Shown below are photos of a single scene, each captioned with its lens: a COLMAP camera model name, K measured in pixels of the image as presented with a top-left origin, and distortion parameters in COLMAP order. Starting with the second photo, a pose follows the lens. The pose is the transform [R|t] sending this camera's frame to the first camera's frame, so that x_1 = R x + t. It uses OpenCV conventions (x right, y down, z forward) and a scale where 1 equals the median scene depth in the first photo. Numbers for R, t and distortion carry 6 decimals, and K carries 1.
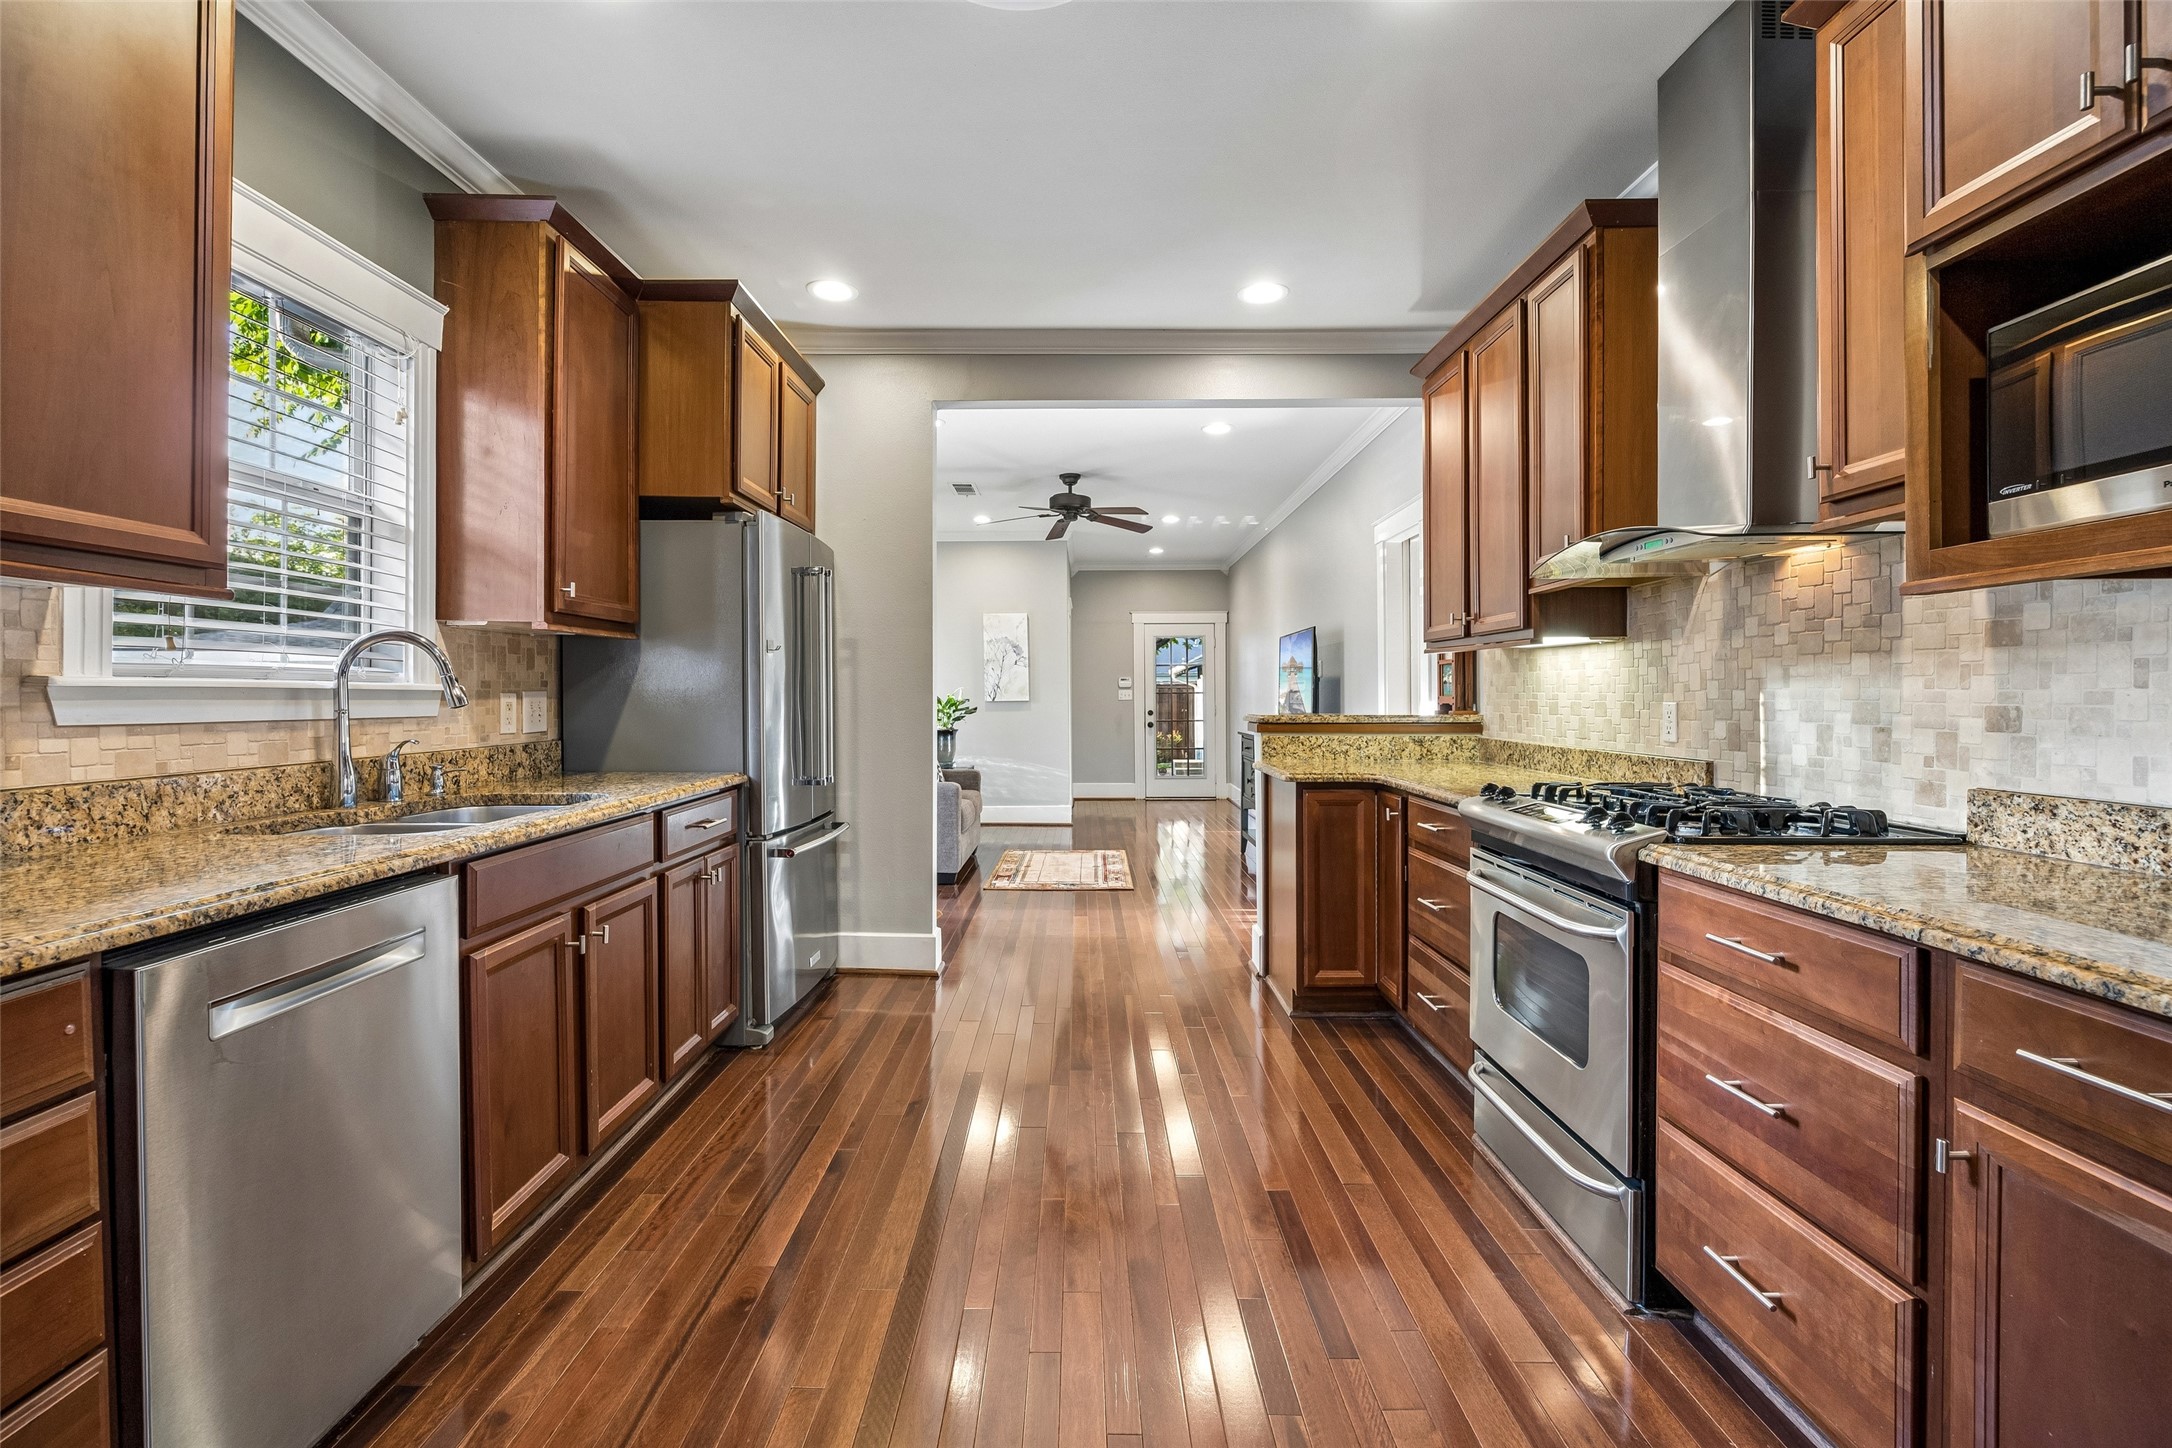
lens RADIAL K [[999.7, 0, 1086.0], [0, 999.7, 724.0], [0, 0, 1]] dist [0.000202, -0.000026]
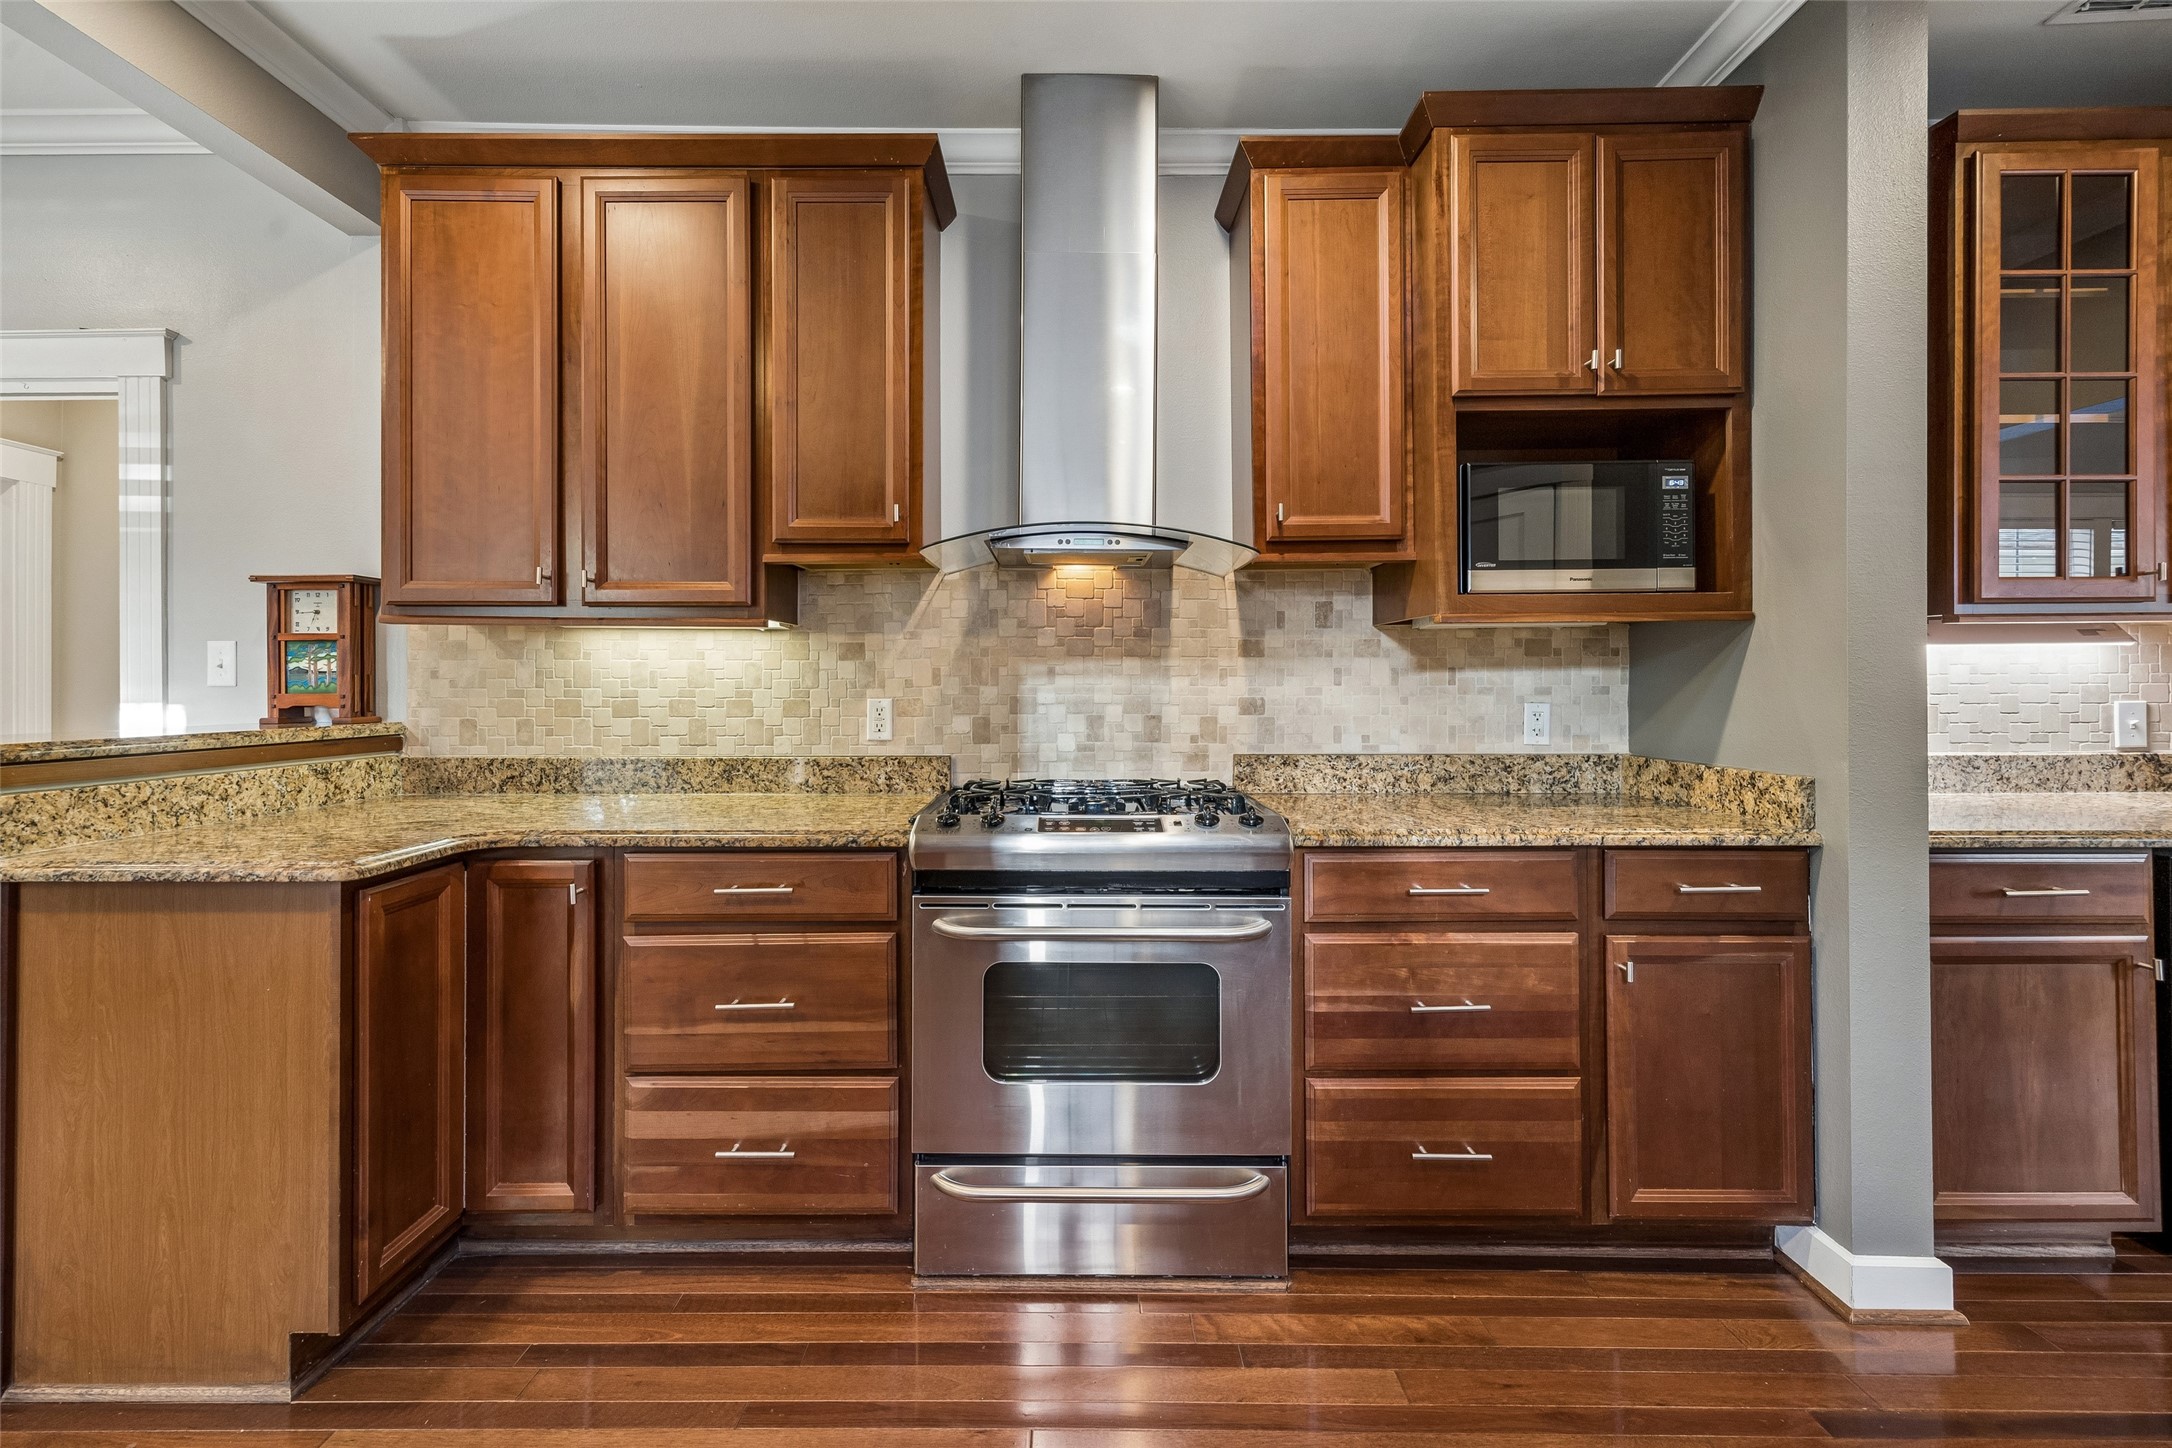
lens RADIAL K [[885.2, 0, 1083.3], [0, 885.2, 681.2], [0, 0, 1]] dist [0.001832, 0.000299]
pose [[0.005705, 0.008327, 0.999949, -0.331995], [0.031552, 0.999466, -0.008503, -0.032199], [-0.999486, 0.031599, 0.005439, 1.035151]]
